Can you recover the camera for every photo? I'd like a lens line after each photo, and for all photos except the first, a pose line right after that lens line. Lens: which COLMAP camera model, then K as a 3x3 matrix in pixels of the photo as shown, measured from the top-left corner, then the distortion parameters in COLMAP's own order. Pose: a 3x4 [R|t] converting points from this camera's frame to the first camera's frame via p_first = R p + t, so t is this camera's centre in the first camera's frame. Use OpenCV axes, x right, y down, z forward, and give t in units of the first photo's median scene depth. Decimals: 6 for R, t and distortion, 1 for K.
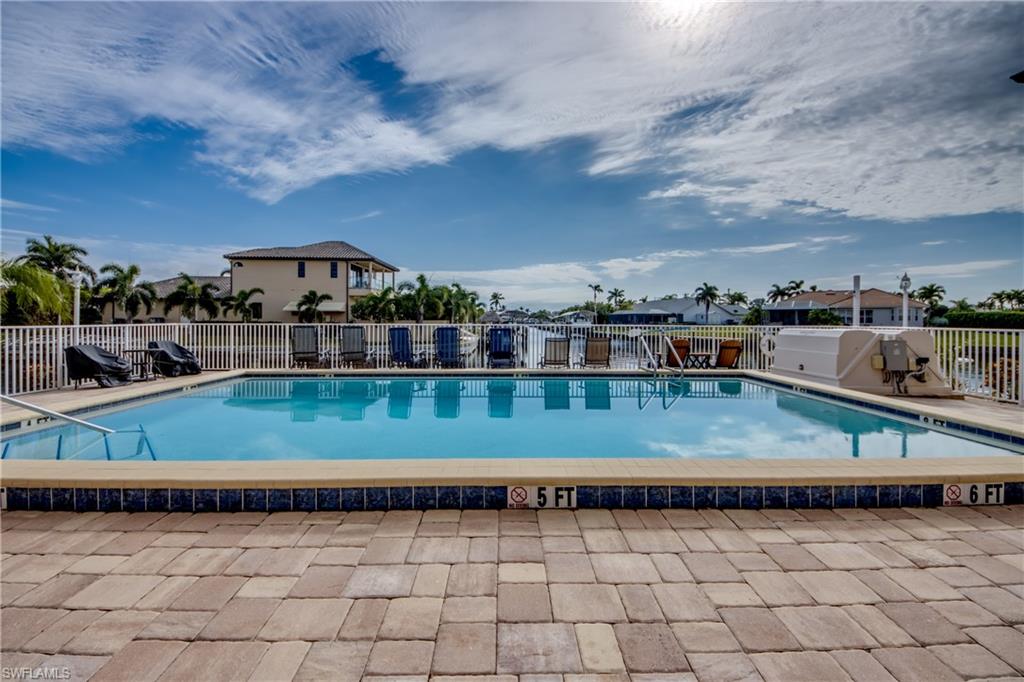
lens RADIAL K [[424.1, 0, 510.4], [0, 424.1, 327.7], [0, 0, 1]] dist [-0.014266, -0.002423]
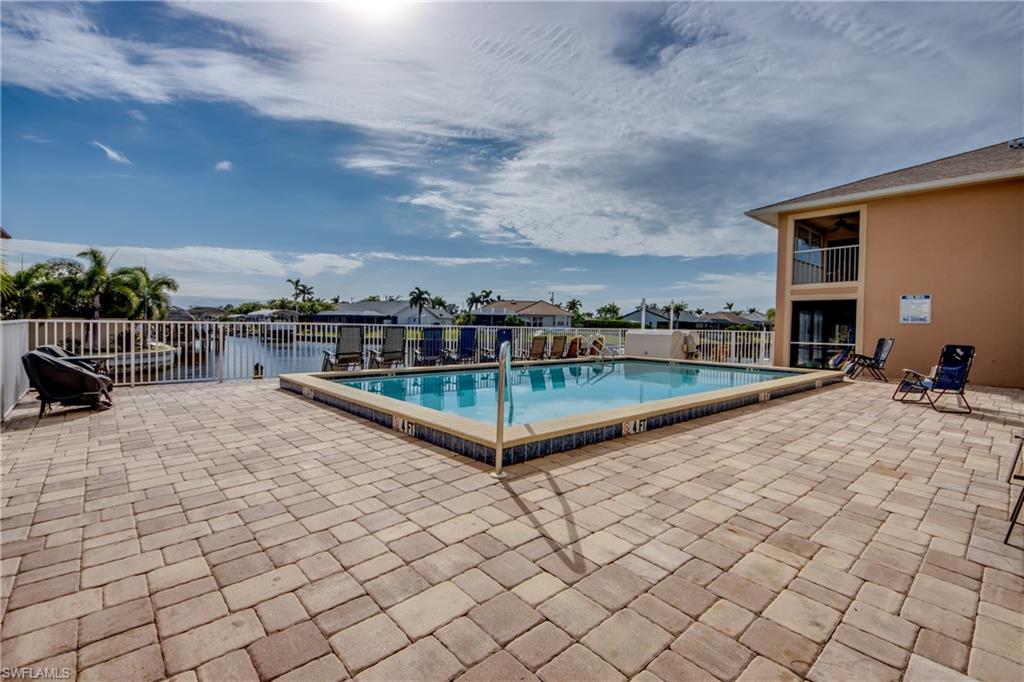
lens RADIAL K [[443.5, 0, 526.3], [0, 443.5, 343.3], [0, 0, 1]] dist [-0.000416, -0.005341]
pose [[0.740459, -0.016191, 0.671907, -0.187398], [-0.004370, 0.999573, 0.028902, 0.001184], [-0.672087, -0.024337, 0.740072, -0.004319]]
